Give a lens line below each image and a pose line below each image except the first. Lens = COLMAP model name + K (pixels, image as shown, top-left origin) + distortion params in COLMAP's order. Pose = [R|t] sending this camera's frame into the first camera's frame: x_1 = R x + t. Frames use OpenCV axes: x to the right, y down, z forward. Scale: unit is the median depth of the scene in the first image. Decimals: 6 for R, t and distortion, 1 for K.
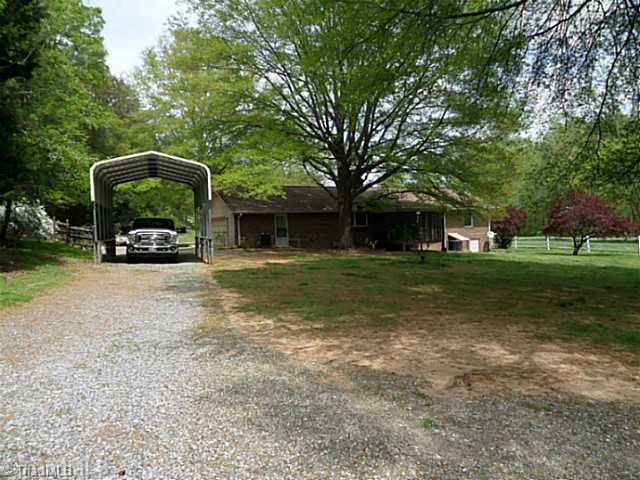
lens RADIAL K [[555.1, 0, 317.5], [0, 555.1, 240.3], [0, 0, 1]] dist [-0.000234, 0.012480]
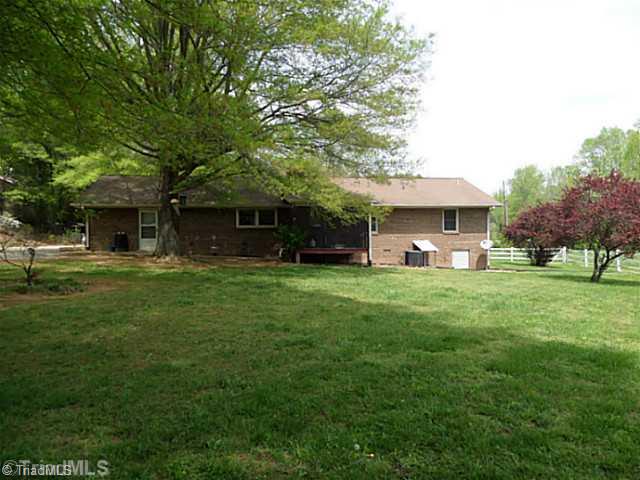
lens RADIAL K [[555.1, 0, 317.5], [0, 555.1, 240.3], [0, 0, 1]] dist [-0.000234, 0.012480]
pose [[0.885562, 0.023118, -0.463945, 0.476640], [-0.031891, 0.999430, -0.011071, -0.001065], [0.463425, 0.024600, 0.885795, 0.333887]]
